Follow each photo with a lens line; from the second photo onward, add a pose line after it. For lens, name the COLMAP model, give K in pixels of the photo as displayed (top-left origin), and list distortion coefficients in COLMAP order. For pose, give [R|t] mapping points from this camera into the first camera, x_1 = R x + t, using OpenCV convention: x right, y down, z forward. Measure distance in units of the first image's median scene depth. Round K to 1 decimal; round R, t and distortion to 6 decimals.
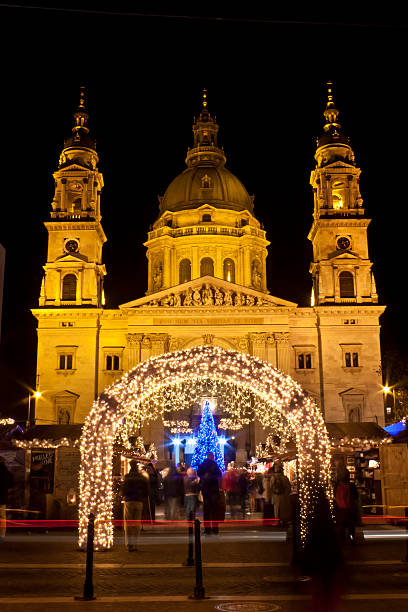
lens RADIAL K [[701.3, 0, 204.0], [0, 701.3, 306.0], [0, 0, 1]] dist [-0.079355, 0.001876]
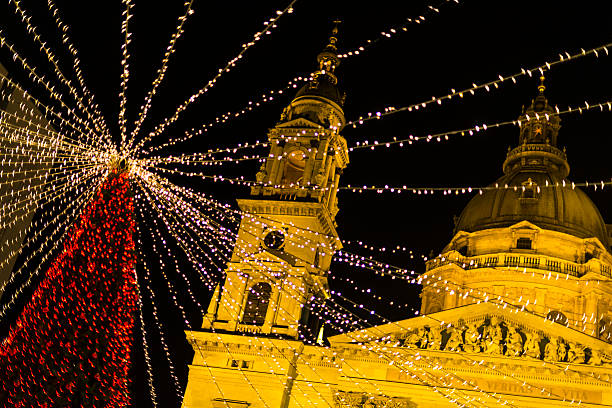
lens RADIAL K [[871.8, 0, 307.0], [0, 871.8, 211.4], [0, 0, 1]] dist [0.000517, 0.058406]
pose [[0.951710, 0.055470, -0.301947, 0.062507], [-0.135814, 0.958135, -0.252057, 0.076129], [0.275324, 0.280893, 0.919400, 0.311178]]
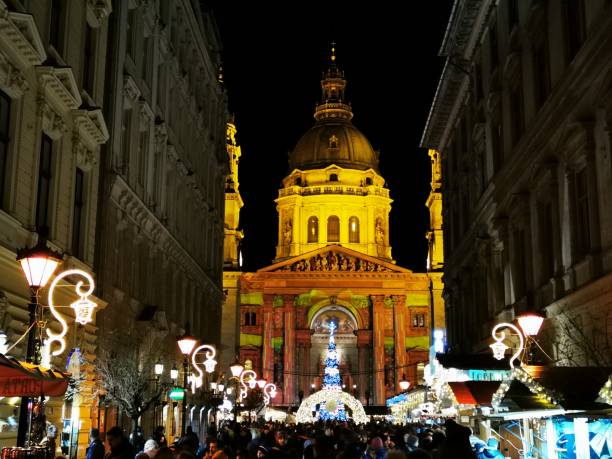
lens RADIAL K [[859.0, 0, 306.0], [0, 859.0, 229.5], [0, 0, 1]] dist [0.134437, 0.000345]
pose [[0.999634, 0.011794, -0.024354, -0.006787], [-0.011090, 0.999523, 0.028840, -0.102648], [0.024683, -0.028559, 0.999287, -0.387052]]
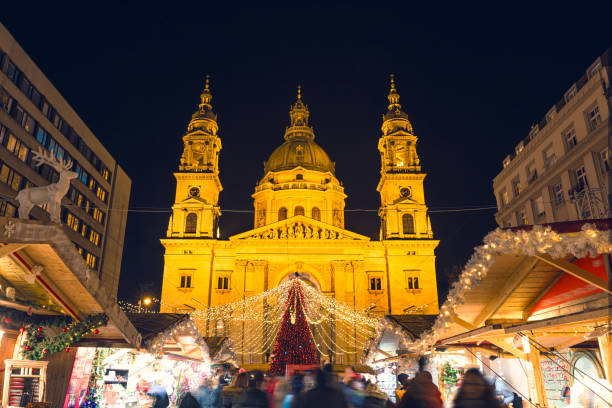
lens RADIAL K [[480.2, 0, 297.4], [0, 480.2, 201.9], [0, 0, 1]] dist [-0.067044, 0.001770]
pose [[0.999911, 0.013303, -0.001364, 0.002111], [-0.013372, 0.993538, -0.112709, 0.029972], [-0.000144, 0.112717, 0.993627, 0.123495]]
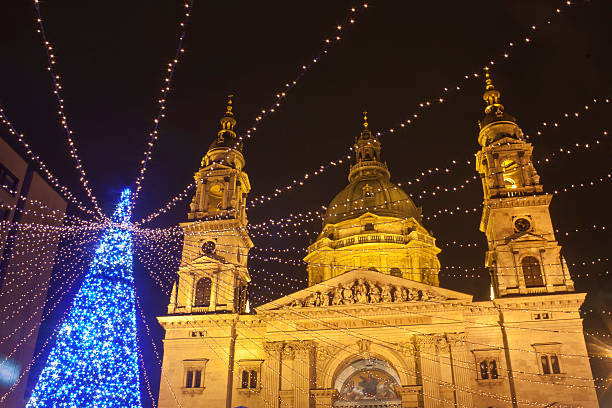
lens RADIAL K [[593.5, 0, 314.5], [0, 593.5, 201.0], [0, 0, 1]] dist [-0.133485, 0.157754]
pose [[0.988417, -0.068101, -0.135622, 0.050327], [0.028003, 0.960160, -0.278044, 0.070585], [0.149154, 0.271026, 0.950946, 0.287765]]
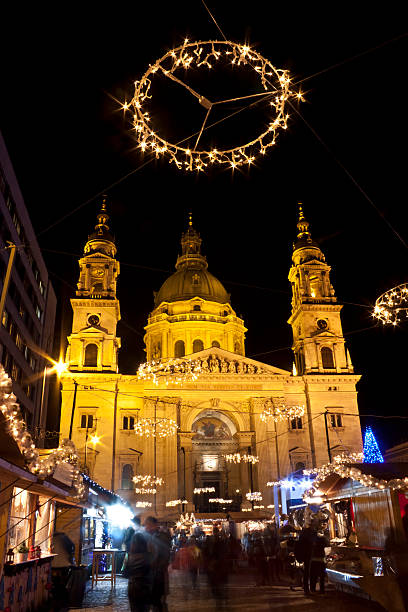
lens RADIAL K [[505.9, 0, 204.0], [0, 505.9, 306.0], [0, 0, 1]] dist [-0.129334, 0.004345]
pose [[0.993006, 0.032506, 0.113498, -0.103662], [-0.010883, 0.982459, -0.186160, 0.043429], [-0.117558, 0.183623, 0.975942, 0.167398]]
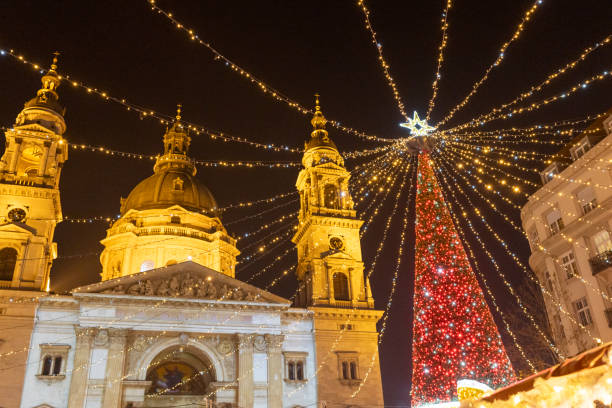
lens RADIAL K [[576.8, 0, 306.0], [0, 576.8, 204.0], [0, 0, 1]] dist [0.004525, 0.003330]
pose [[0.952324, 0.113227, 0.283299, -0.062996], [-0.033292, 0.961604, -0.272412, 0.071114], [-0.303266, 0.249993, 0.919529, 0.289188]]
